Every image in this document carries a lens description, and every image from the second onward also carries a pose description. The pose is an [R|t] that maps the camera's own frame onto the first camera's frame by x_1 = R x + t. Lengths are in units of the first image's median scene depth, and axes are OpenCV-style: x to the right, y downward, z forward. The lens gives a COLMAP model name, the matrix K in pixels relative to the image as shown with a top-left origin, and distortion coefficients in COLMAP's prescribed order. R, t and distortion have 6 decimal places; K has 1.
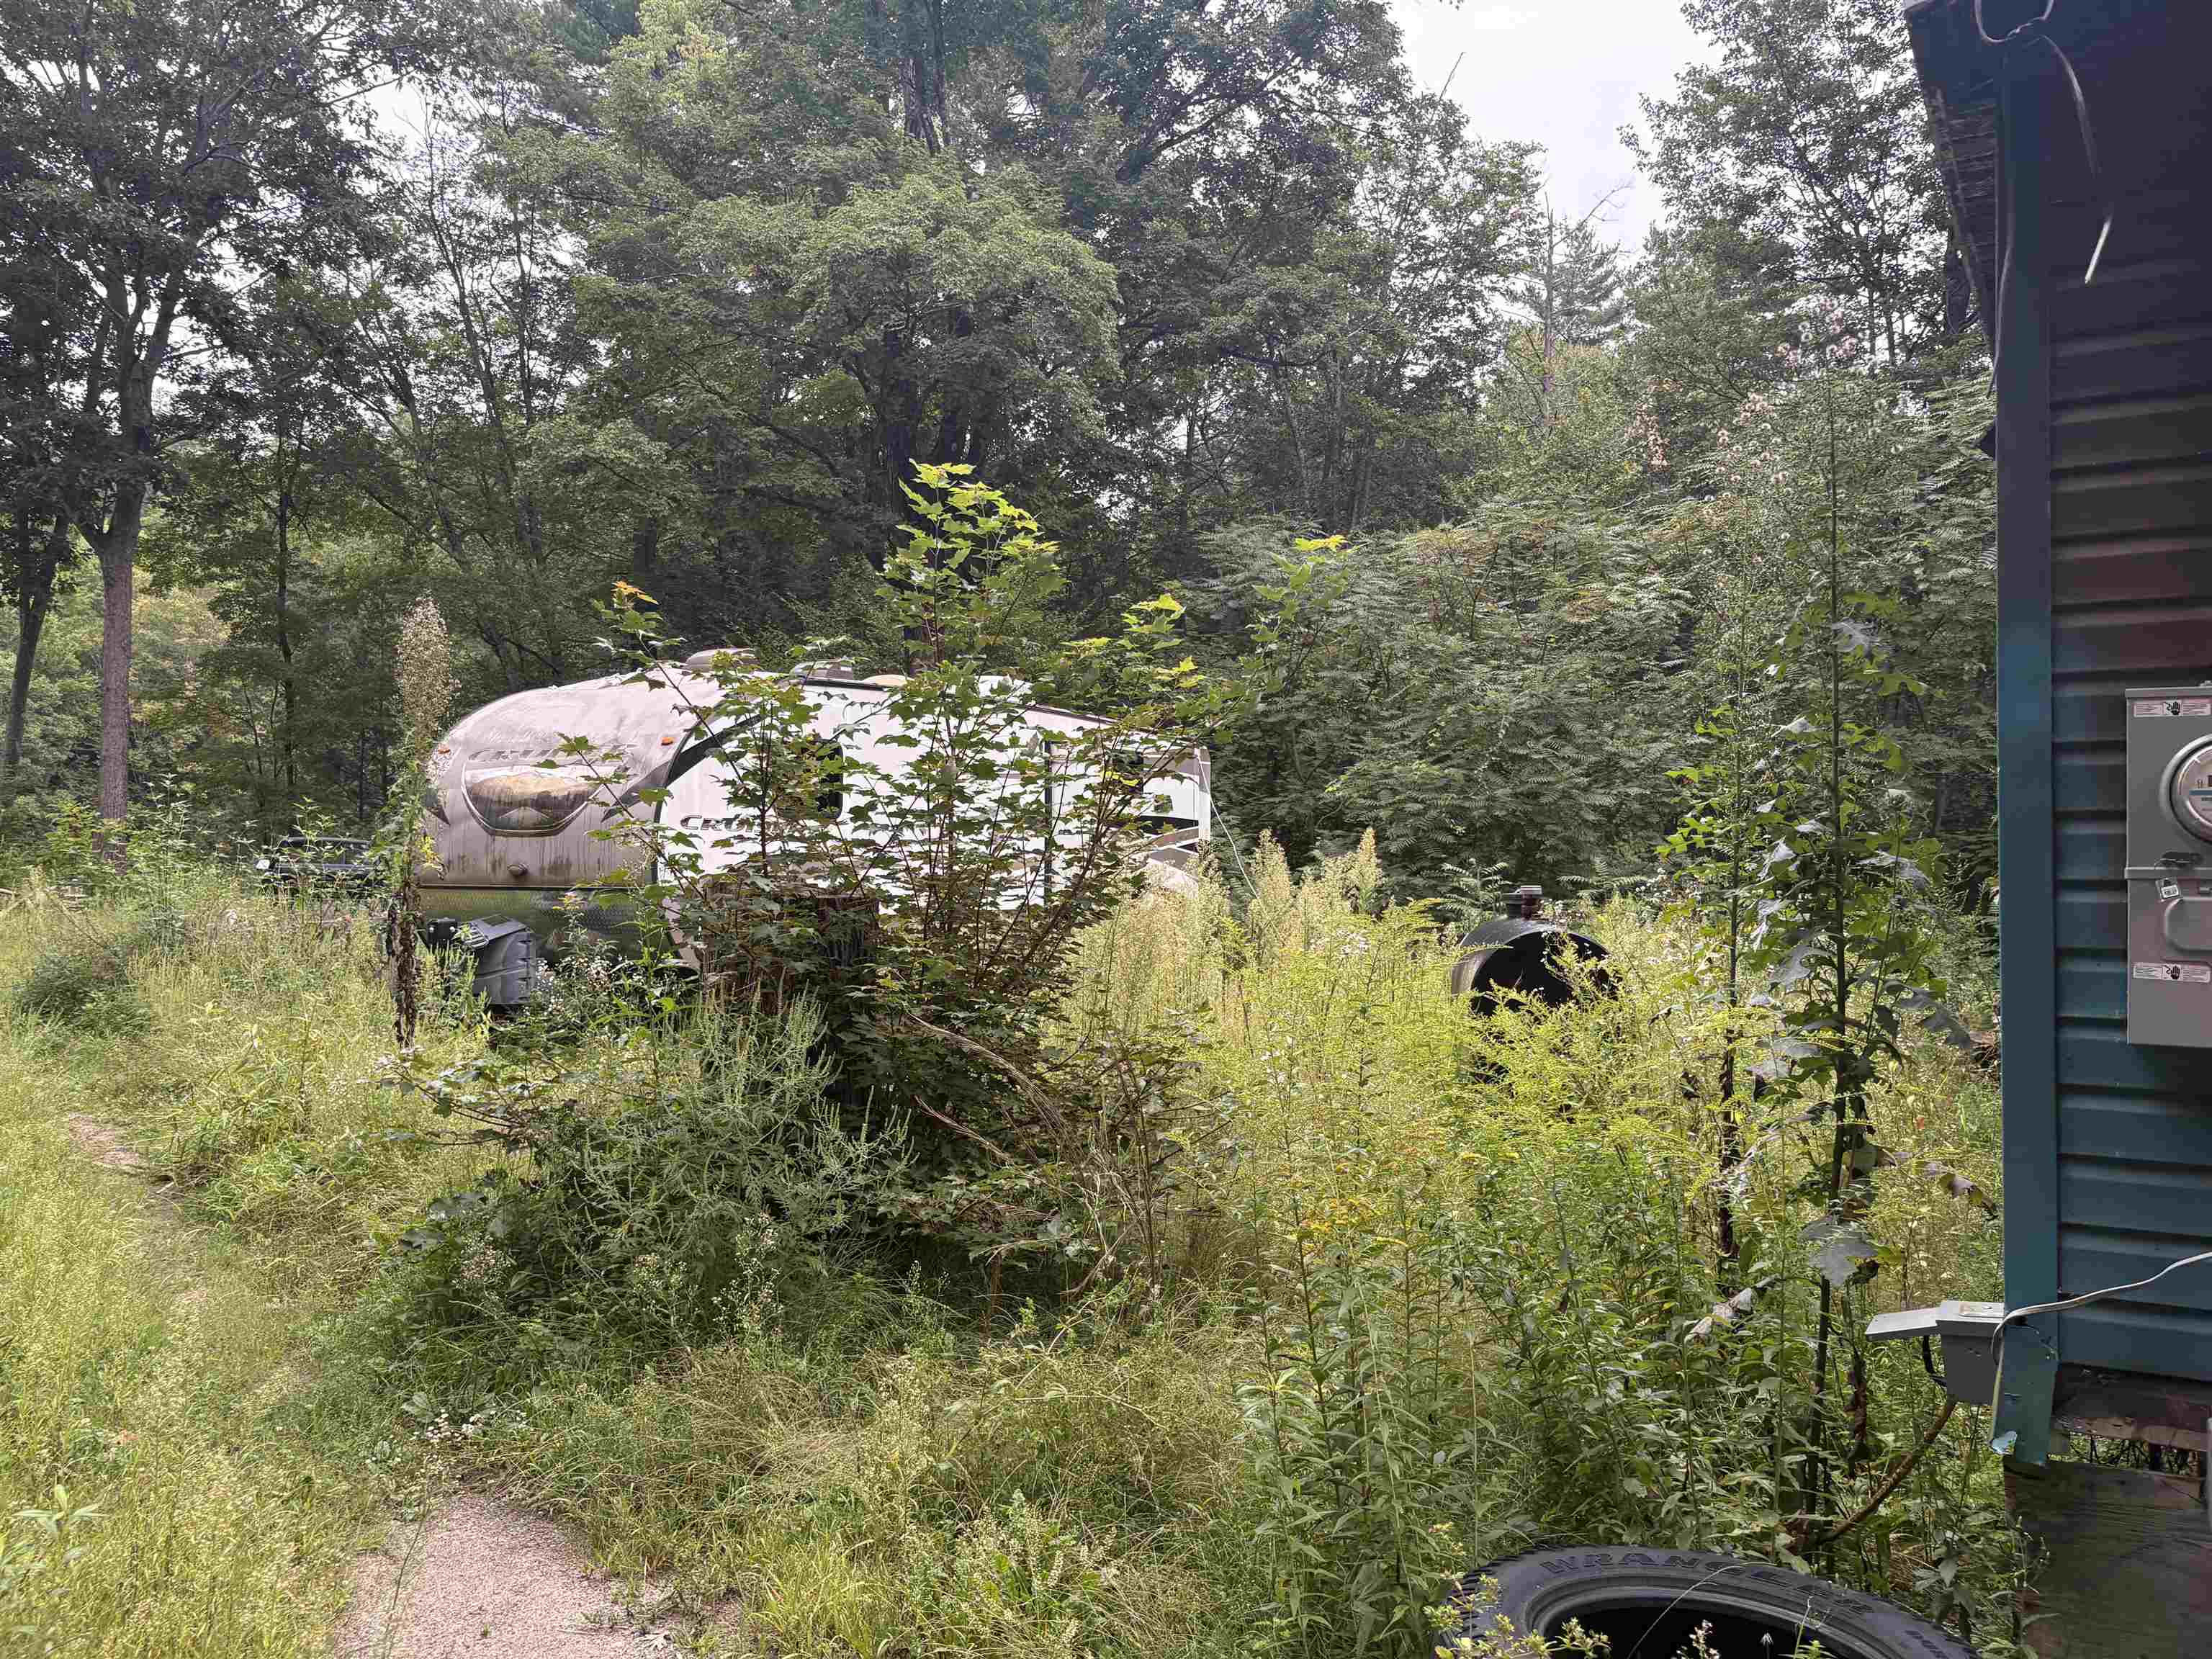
lens RADIAL K [[1665.0, 0, 1104.1], [0, 1665.0, 837.2], [0, 0, 1]] dist [0.035214, -0.035472]
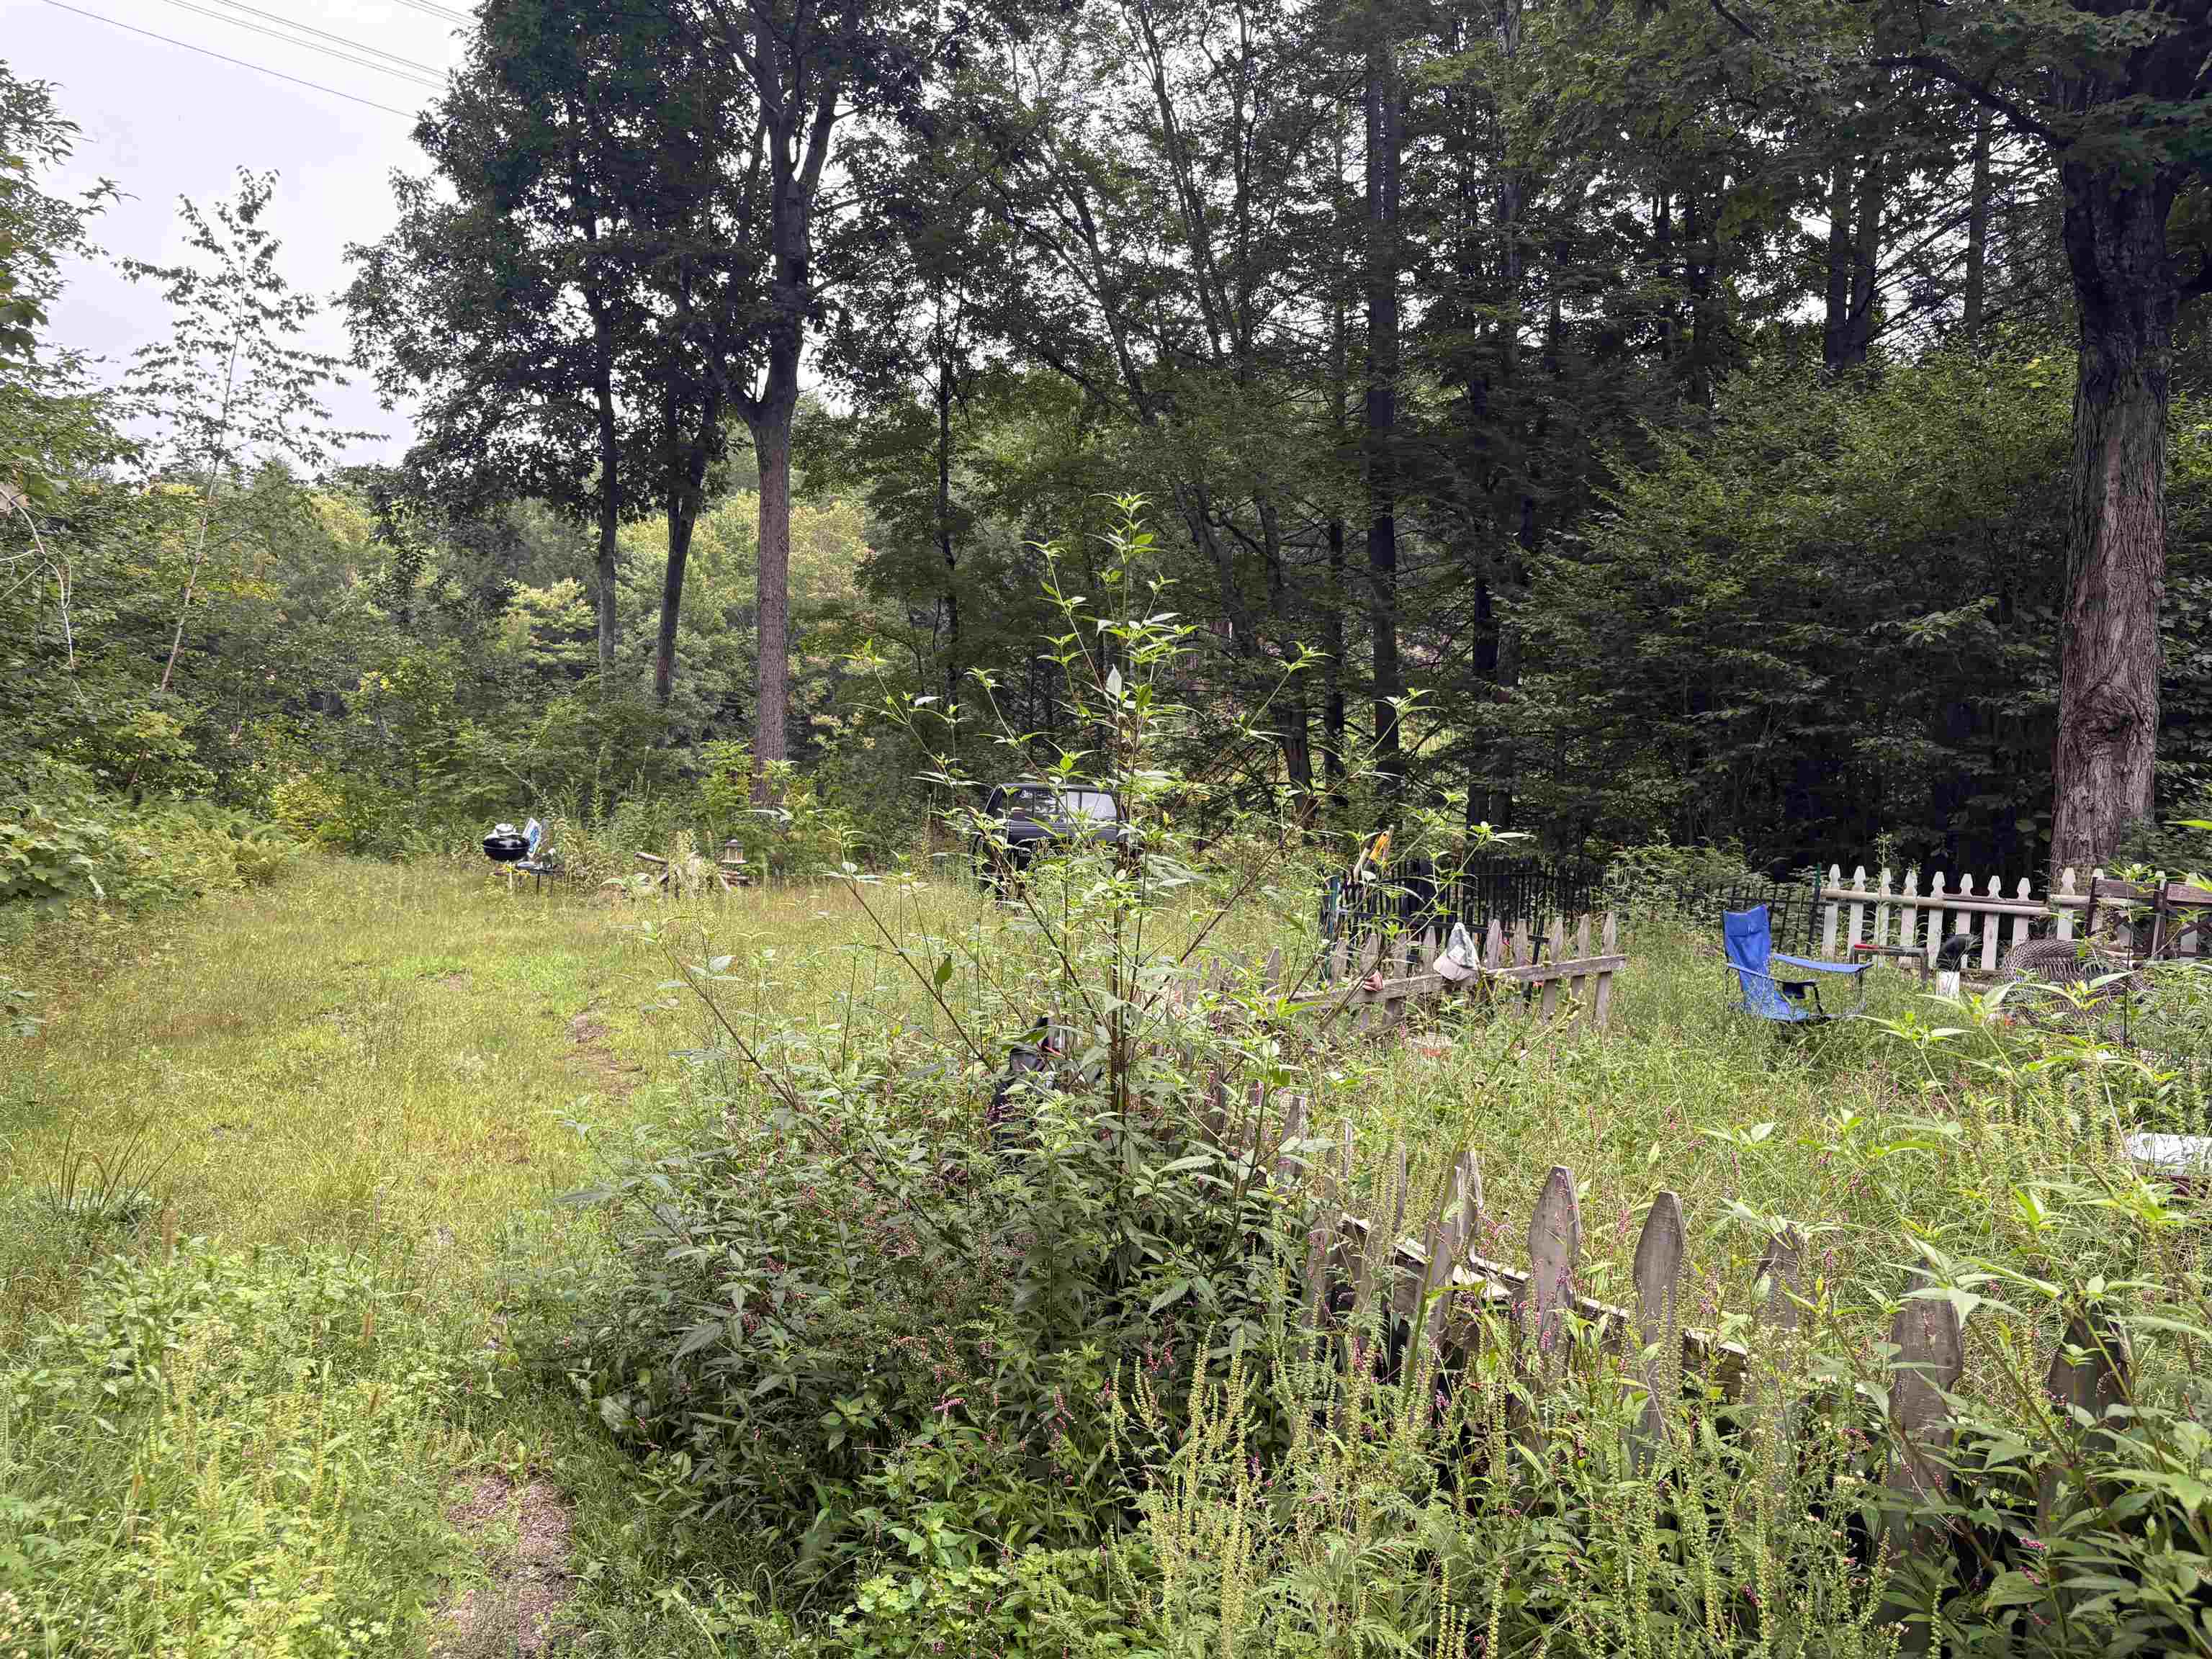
lens RADIAL K [[1665.0, 0, 1104.4], [0, 1665.0, 823.9], [0, 0, 1]] dist [0.035214, -0.035472]
pose [[0.947900, 0.002948, -0.318555, -0.171789], [0.004293, 0.999748, 0.022027, 0.001380], [0.318539, -0.022247, 0.947649, 0.272604]]
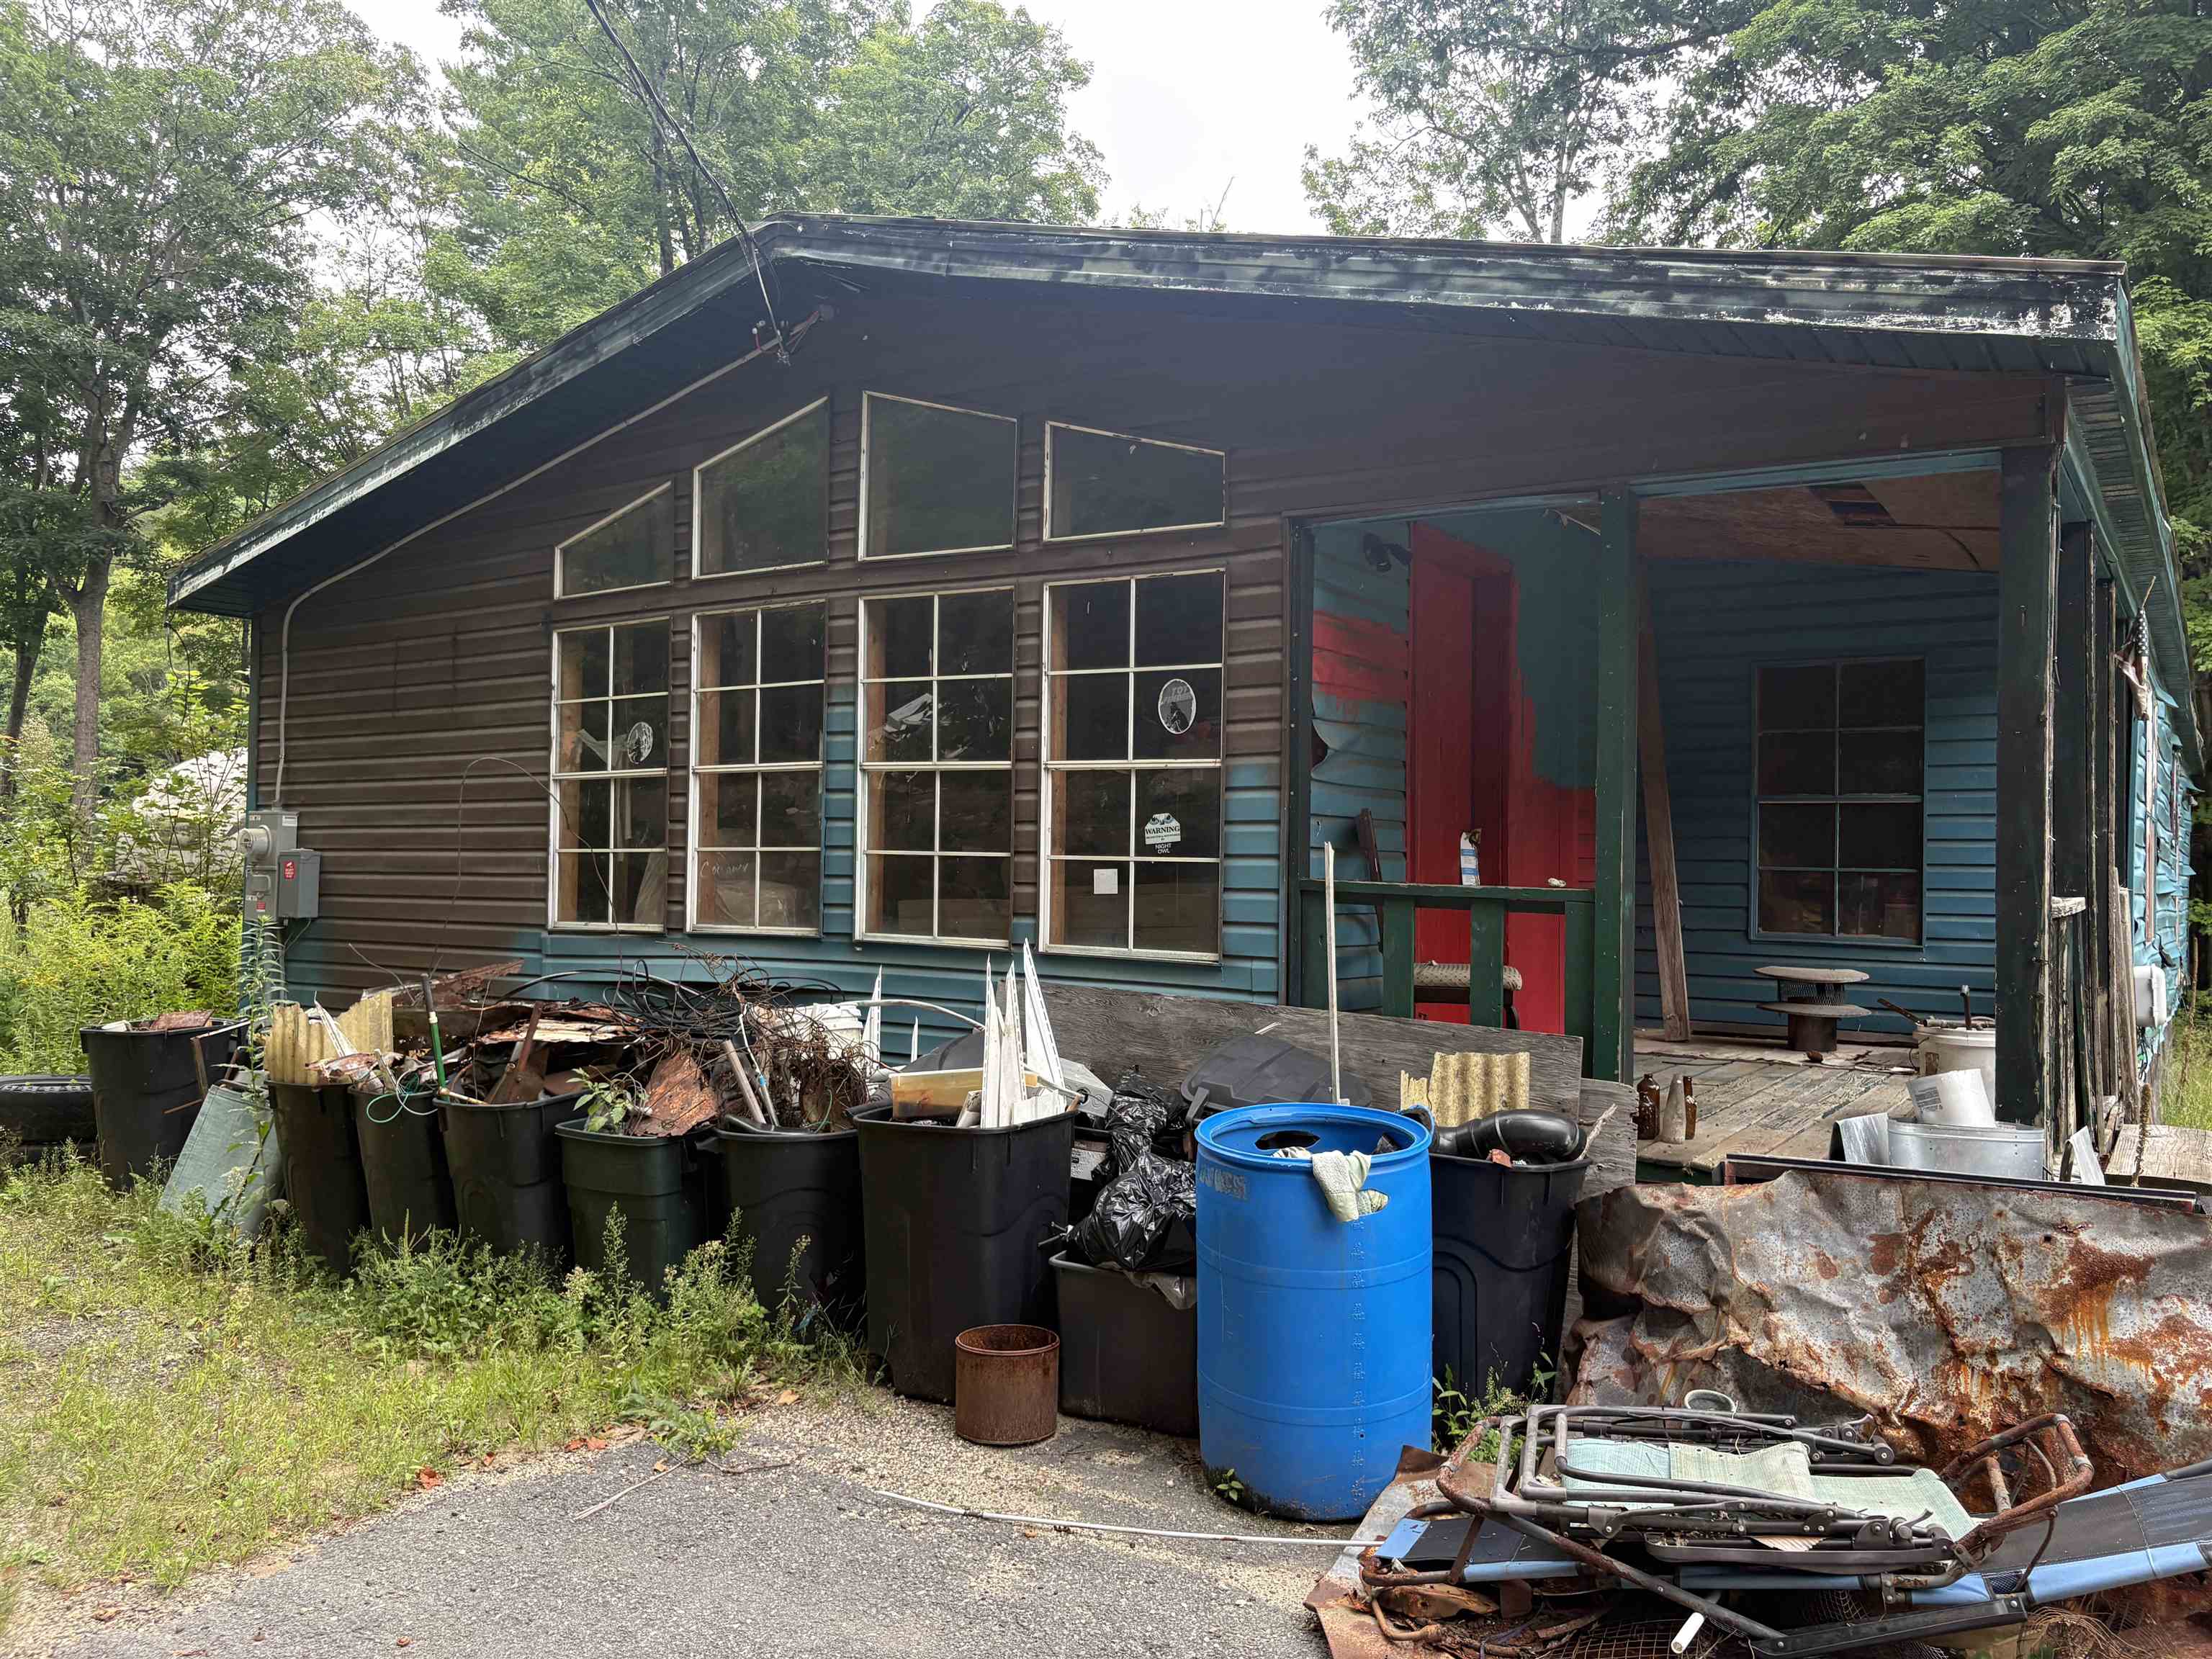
lens RADIAL K [[1665.0, 0, 1118.1], [0, 1665.0, 841.3], [0, 0, 1]] dist [0.035214, -0.035472]
pose [[0.999465, 0.005166, -0.032306, 0.164962], [-0.005325, 0.999974, -0.004838, -0.001574], [0.032280, 0.005007, 0.999466, -0.150663]]
